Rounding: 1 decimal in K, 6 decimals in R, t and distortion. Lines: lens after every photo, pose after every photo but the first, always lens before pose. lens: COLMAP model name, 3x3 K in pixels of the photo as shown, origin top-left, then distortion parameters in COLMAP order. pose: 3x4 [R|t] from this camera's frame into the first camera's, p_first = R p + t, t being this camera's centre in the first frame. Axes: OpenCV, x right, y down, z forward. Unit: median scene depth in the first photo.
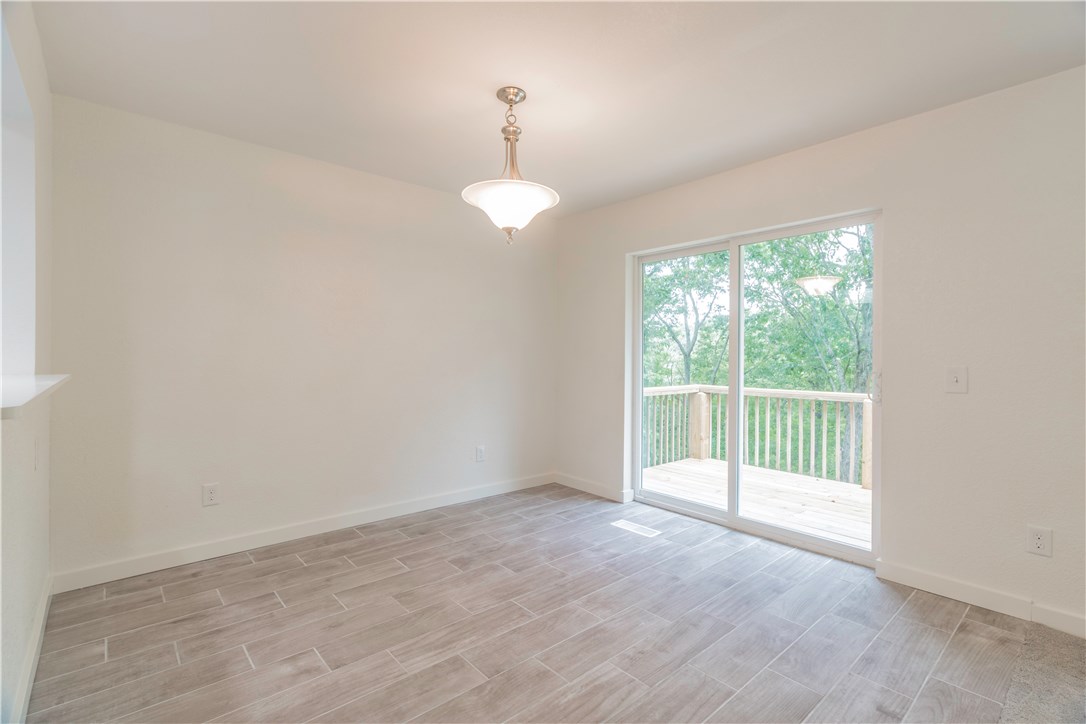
lens RADIAL K [[498.8, 0, 542.7], [0, 498.8, 359.4], [0, 0, 1]] dist [0.002691, 0.000617]
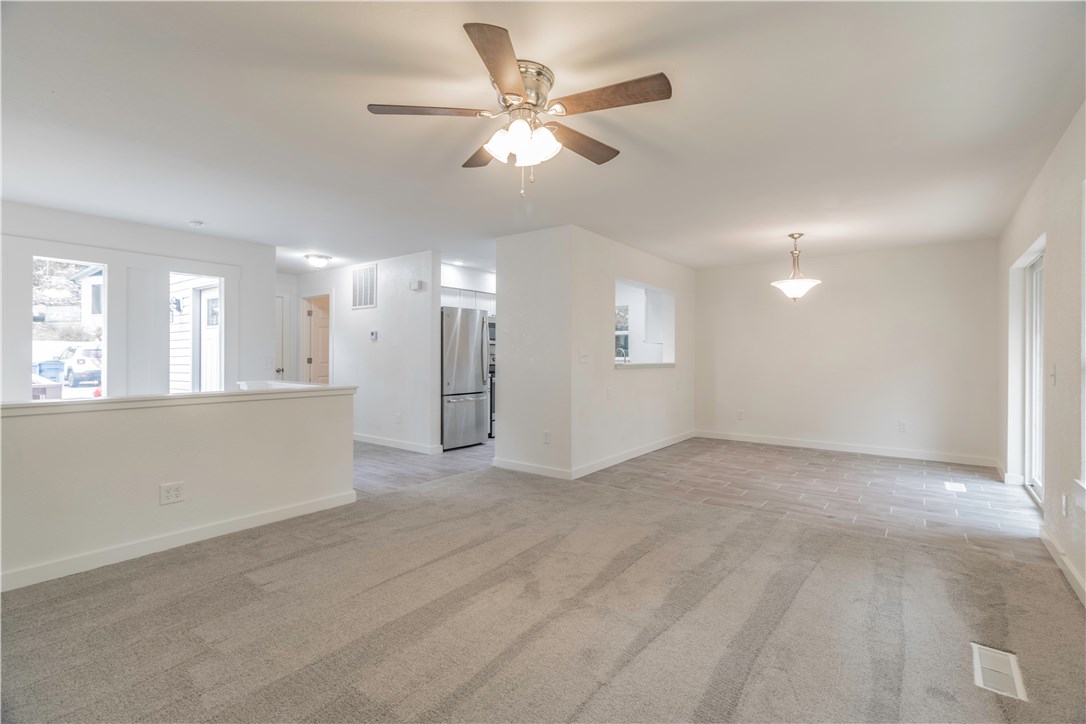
lens RADIAL K [[498.8, 0, 553.1], [0, 498.8, 356.9], [0, 0, 1]] dist [0.002691, 0.000617]
pose [[0.209989, -0.004182, -0.977695, 2.159771], [-0.007038, 0.999958, -0.005789, 0.015738], [0.977678, 0.008097, 0.209951, -0.558410]]
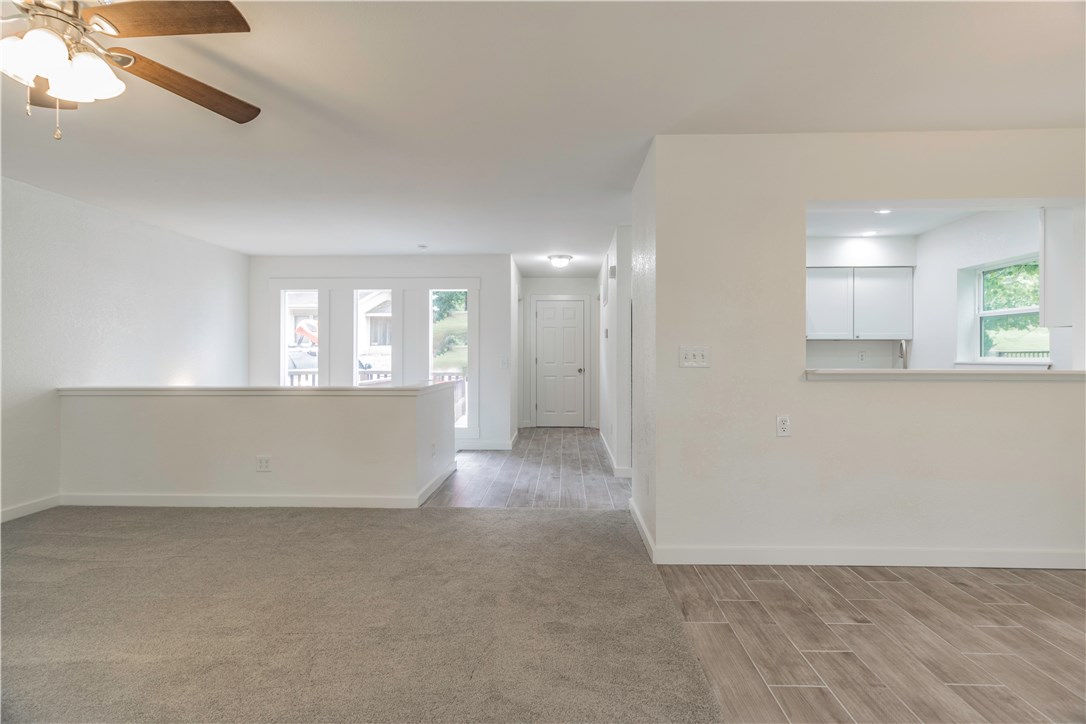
lens RADIAL K [[498.8, 0, 541.3], [0, 498.8, 356.9], [0, 0, 1]] dist [0.002691, 0.000617]
pose [[-0.678433, -0.004847, -0.734646, 1.137250], [-0.008450, 0.999964, 0.001206, 0.002379], [0.734613, 0.007026, -0.678450, 0.724795]]
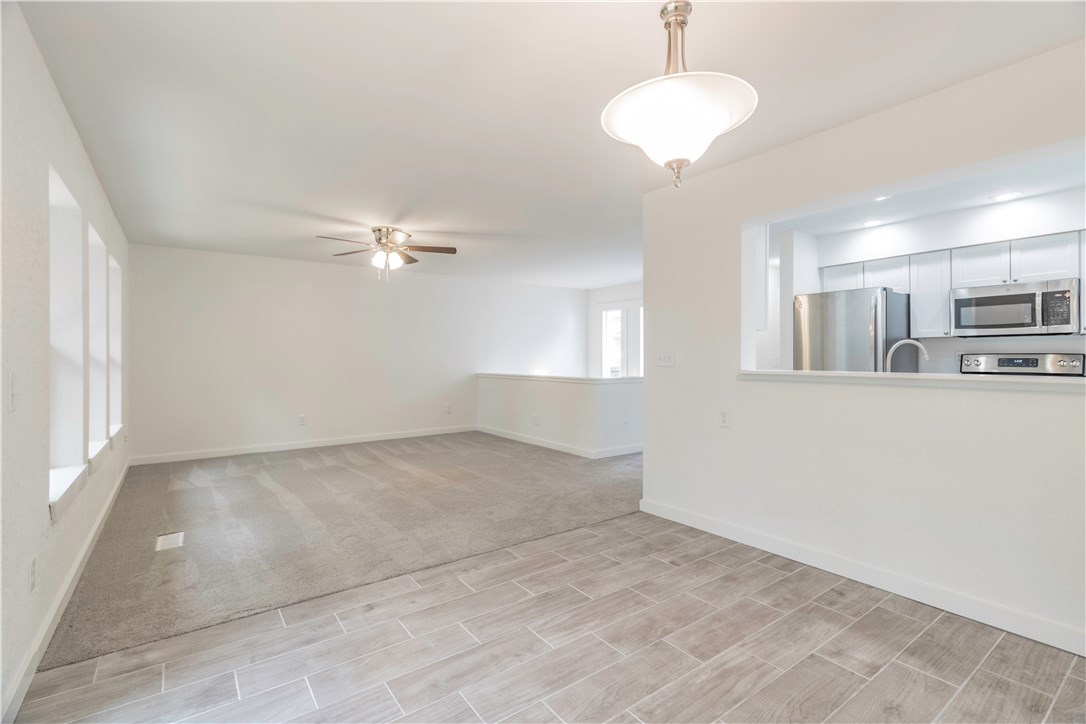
lens RADIAL K [[498.8, 0, 549.3], [0, 498.8, 362.1], [0, 0, 1]] dist [0.002691, 0.000617]
pose [[-0.996989, -0.005308, 0.077357, 0.059579], [-0.003959, 0.999838, 0.017572, -0.016815], [-0.077438, 0.017213, -0.996849, 1.969986]]
